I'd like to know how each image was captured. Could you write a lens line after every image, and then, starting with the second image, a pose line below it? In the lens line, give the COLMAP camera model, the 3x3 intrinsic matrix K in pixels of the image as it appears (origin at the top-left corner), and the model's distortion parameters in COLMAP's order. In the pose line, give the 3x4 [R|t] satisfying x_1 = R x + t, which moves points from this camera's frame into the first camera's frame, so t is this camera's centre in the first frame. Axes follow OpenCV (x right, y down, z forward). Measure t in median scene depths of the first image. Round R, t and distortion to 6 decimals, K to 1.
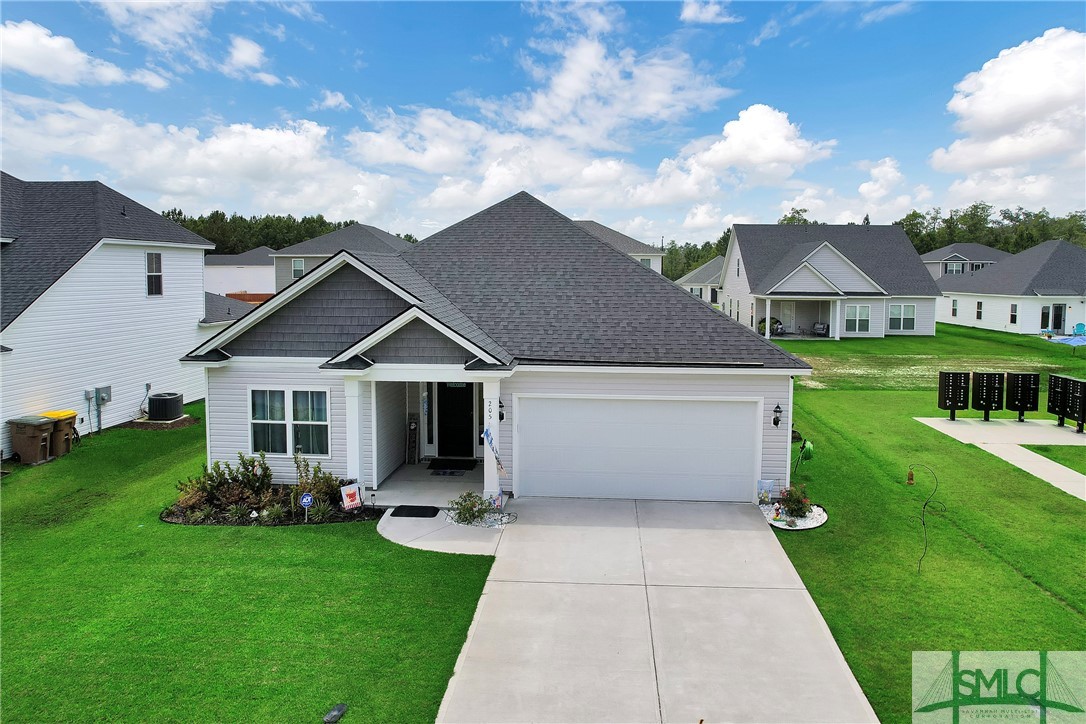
lens RADIAL K [[737.4, 0, 544.9], [0, 737.4, 332.3], [0, 0, 1]] dist [-0.056861, 0.042381]
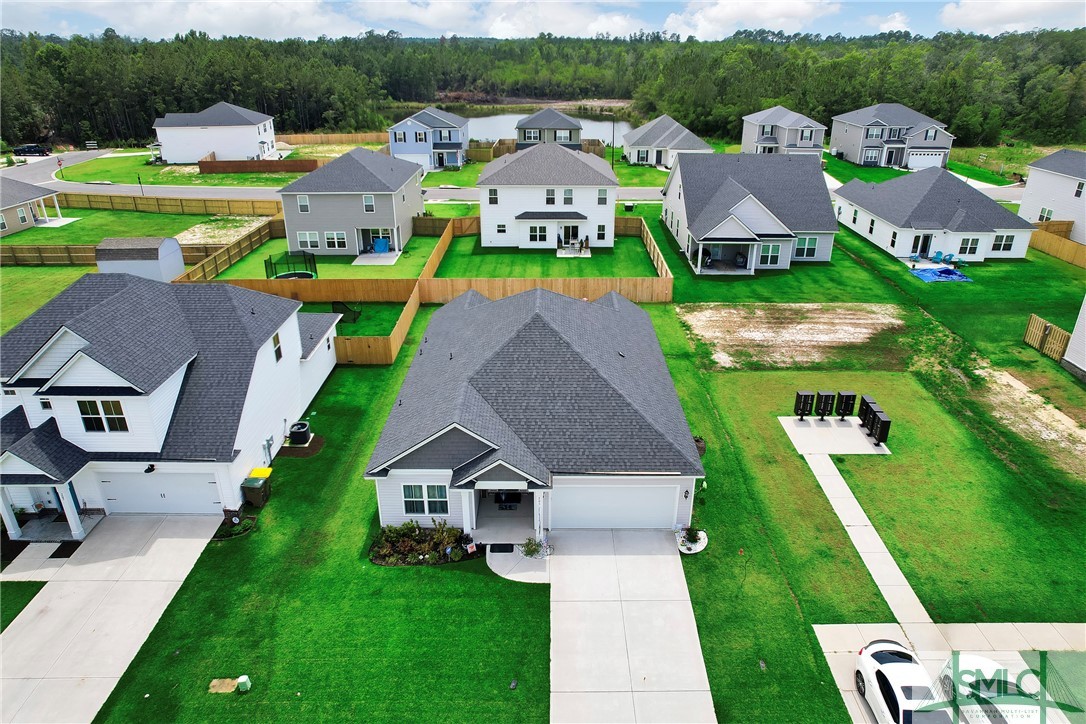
lens RADIAL K [[727.2, 0, 543.0], [0, 727.2, 362.0], [0, 0, 1]] dist [-0.043464, 0.005068]
pose [[0.996896, -0.037028, 0.069481, -0.169812], [0.010910, 0.938955, 0.343868, -0.822447], [-0.077972, -0.342042, 0.936444, -0.606070]]
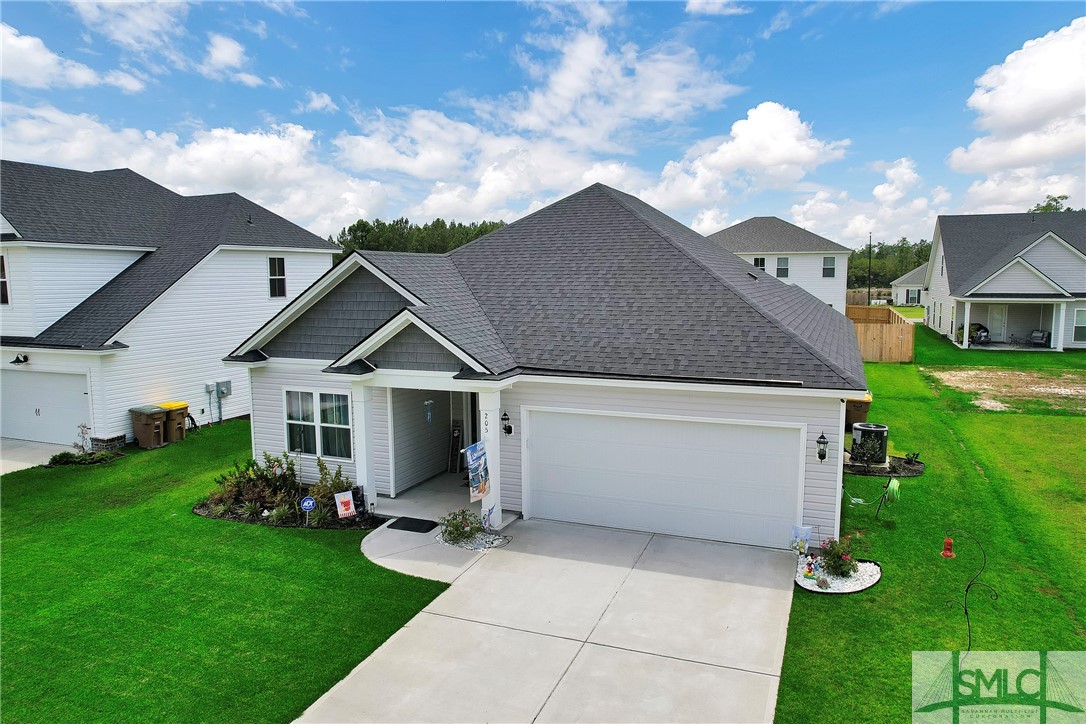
lens RADIAL K [[727.2, 0, 543.0], [0, 727.2, 362.0], [0, 0, 1]] dist [-0.043464, 0.005068]
pose [[0.953387, 0.025617, -0.300661, 0.244078], [-0.013667, 0.999033, 0.041780, -0.008366], [0.301440, -0.035724, 0.952816, 0.147837]]
